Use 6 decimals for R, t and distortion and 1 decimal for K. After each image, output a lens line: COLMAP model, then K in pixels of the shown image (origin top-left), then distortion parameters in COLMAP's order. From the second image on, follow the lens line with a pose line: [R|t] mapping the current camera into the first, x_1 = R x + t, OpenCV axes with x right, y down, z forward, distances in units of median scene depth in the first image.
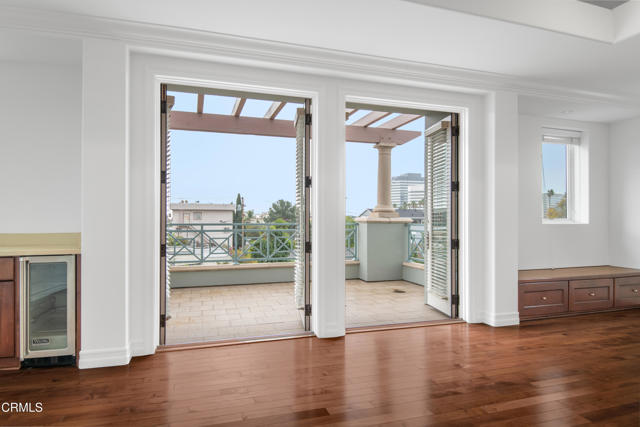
lens RADIAL K [[382.2, 0, 318.5], [0, 382.2, 213.7], [0, 0, 1]] dist [-0.013909, -0.004026]
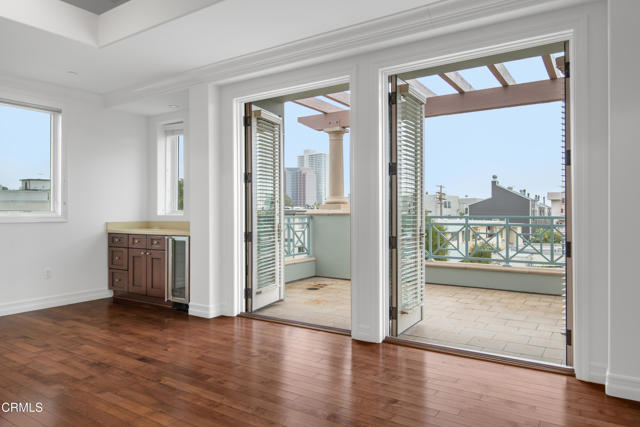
lens RADIAL K [[441.4, 0, 318.5], [0, 441.4, 214.0], [0, 0, 1]] dist [0.025376, 0.000779]
pose [[0.620567, -0.001354, -0.784153, 0.514131], [0.018006, 0.999759, 0.012523, 0.003915], [0.783947, -0.021890, 0.620442, 0.166975]]
